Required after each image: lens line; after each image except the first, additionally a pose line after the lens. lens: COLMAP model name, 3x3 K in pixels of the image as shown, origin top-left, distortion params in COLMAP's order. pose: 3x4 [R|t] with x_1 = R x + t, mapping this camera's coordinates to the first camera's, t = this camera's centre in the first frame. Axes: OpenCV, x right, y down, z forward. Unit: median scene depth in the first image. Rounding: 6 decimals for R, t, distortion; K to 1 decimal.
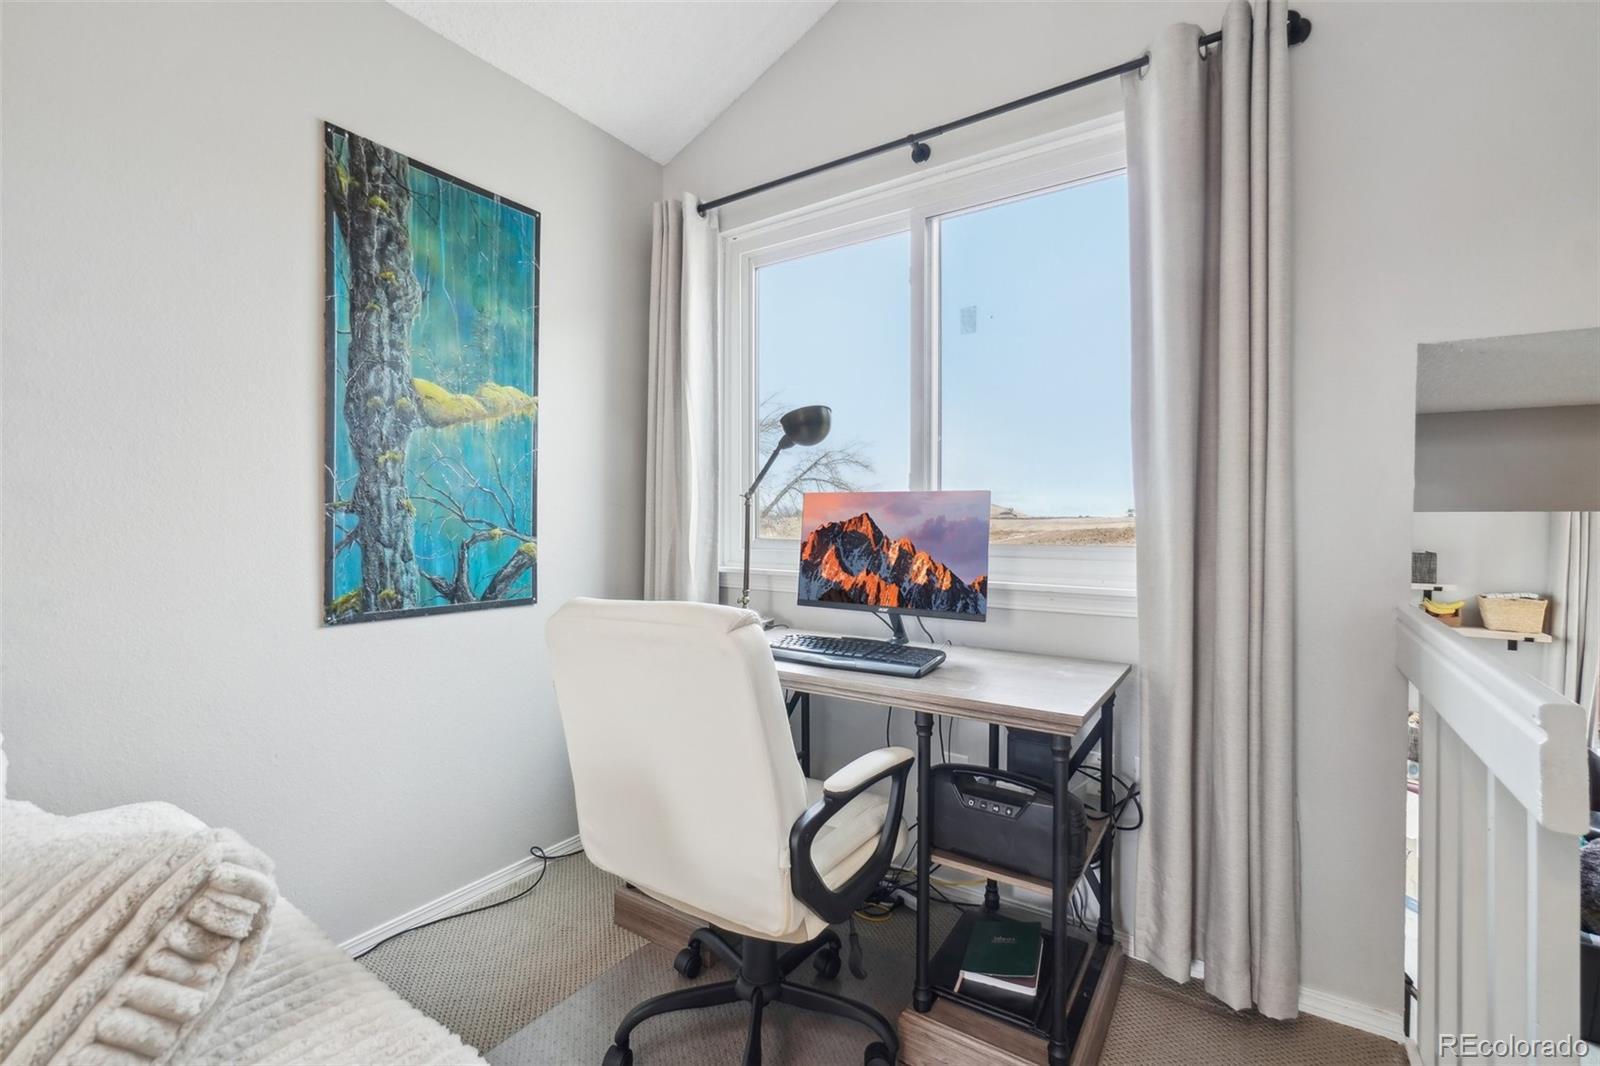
lens RADIAL K [[699.2, 0, 789.0], [0, 699.2, 515.7], [0, 0, 1]] dist [-0.007556, 0.000021]
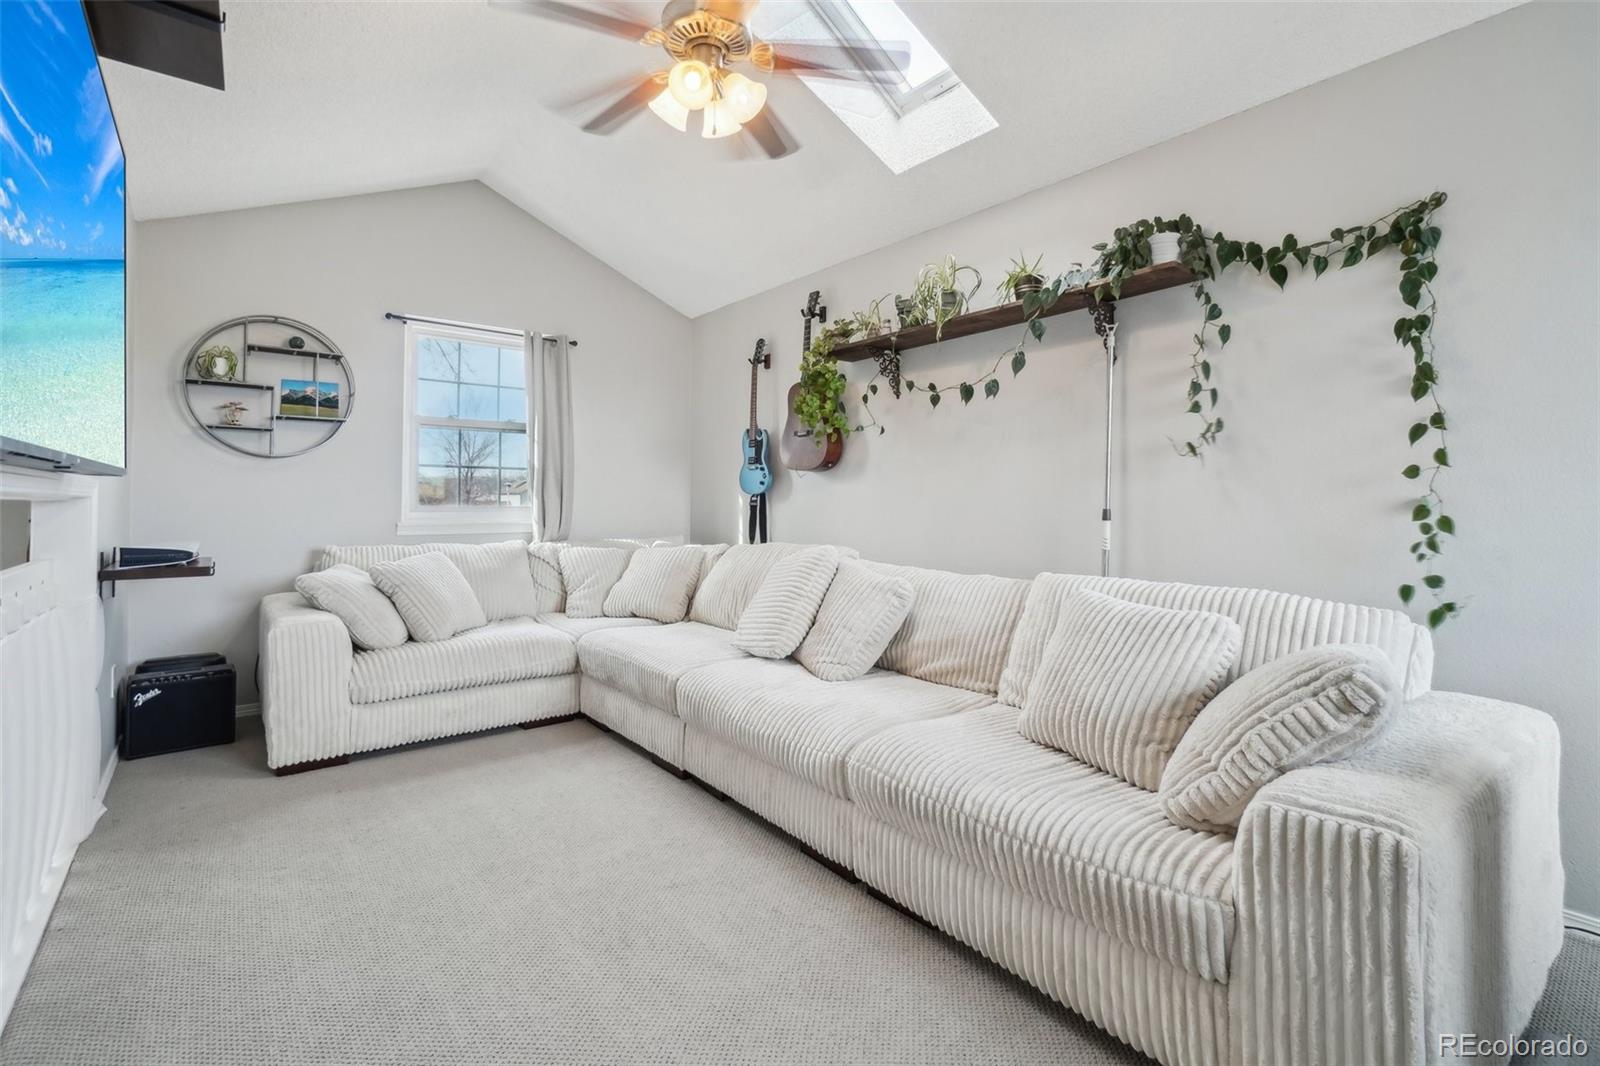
lens RADIAL K [[699.2, 0, 789.0], [0, 699.2, 515.7], [0, 0, 1]] dist [-0.007556, 0.000021]
pose [[-0.291631, 0.021984, -0.956278, 1.648758], [-0.002055, 0.999719, 0.023609, 0.009581], [0.956529, 0.008850, -0.291504, 0.015454]]
